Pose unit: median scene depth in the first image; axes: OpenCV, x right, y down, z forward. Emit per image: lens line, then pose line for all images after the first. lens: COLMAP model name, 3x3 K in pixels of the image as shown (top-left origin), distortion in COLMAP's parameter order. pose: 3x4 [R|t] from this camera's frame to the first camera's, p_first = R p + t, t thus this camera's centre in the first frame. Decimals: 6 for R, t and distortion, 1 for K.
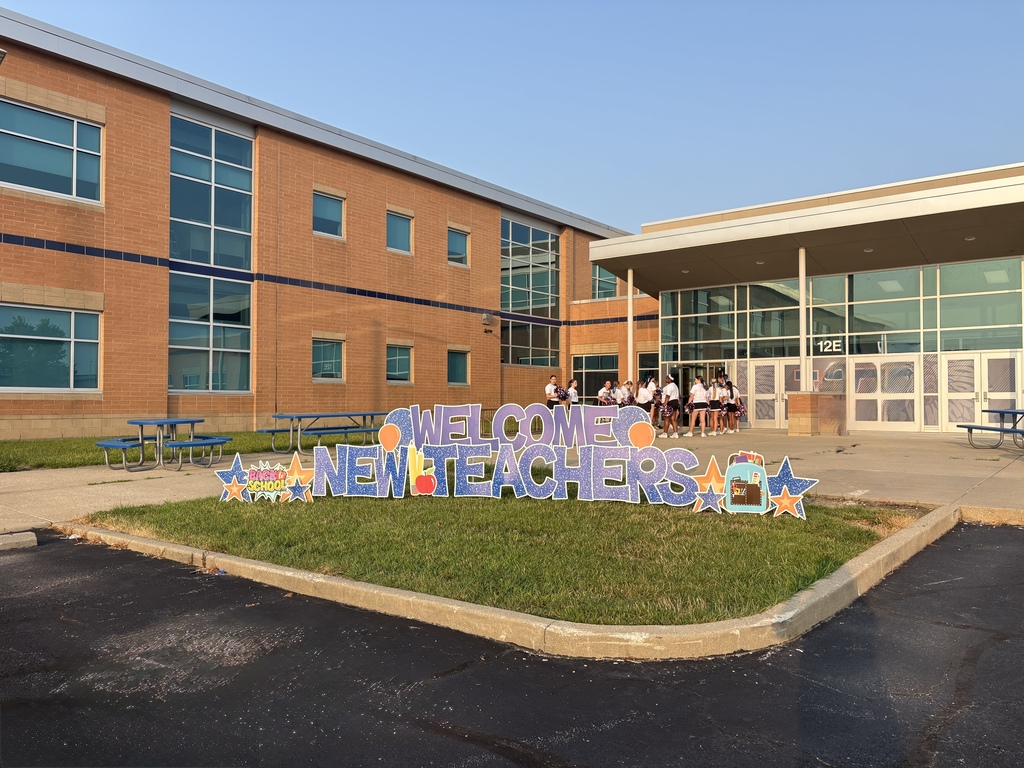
lens RADIAL K [[776.7, 0, 512.0], [0, 776.7, 384.0], [0, 0, 1]] dist [0.006616, 0.001349]
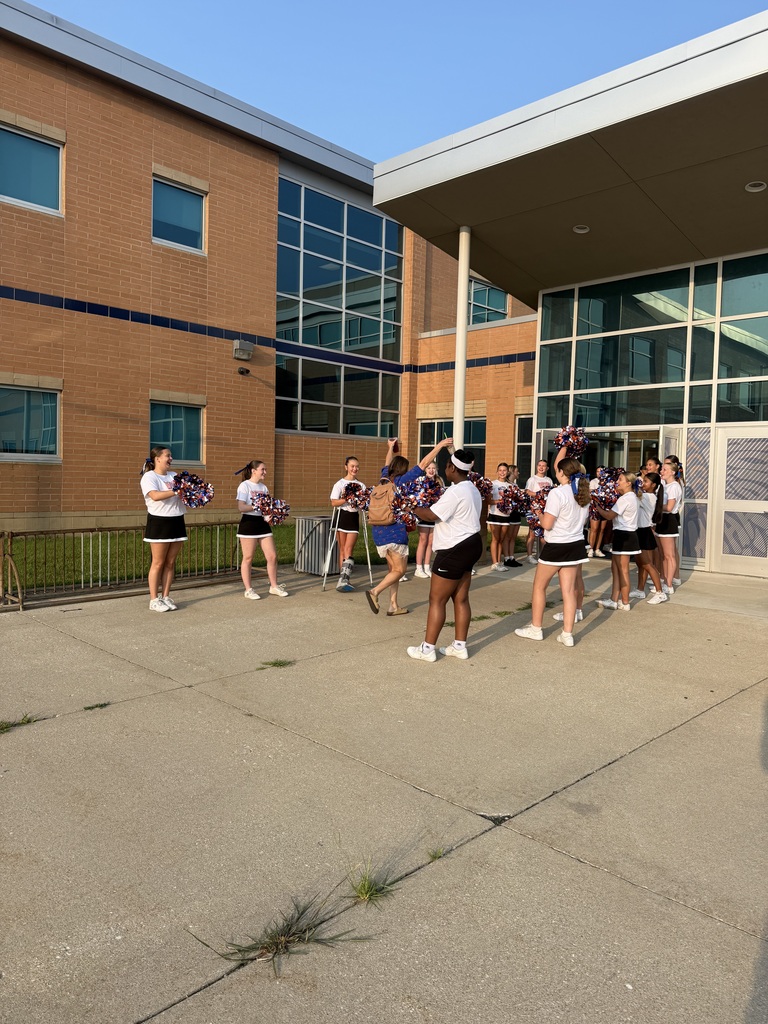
lens RADIAL K [[745.1, 0, 384.0], [0, 745.1, 512.0], [0, 0, 1]] dist [0.084356, -0.166645]
pose [[0.994307, 0.030045, -0.102226, 0.131356], [-0.022699, 0.997126, 0.072275, -0.006511], [0.104104, -0.069543, 0.992132, 0.445876]]
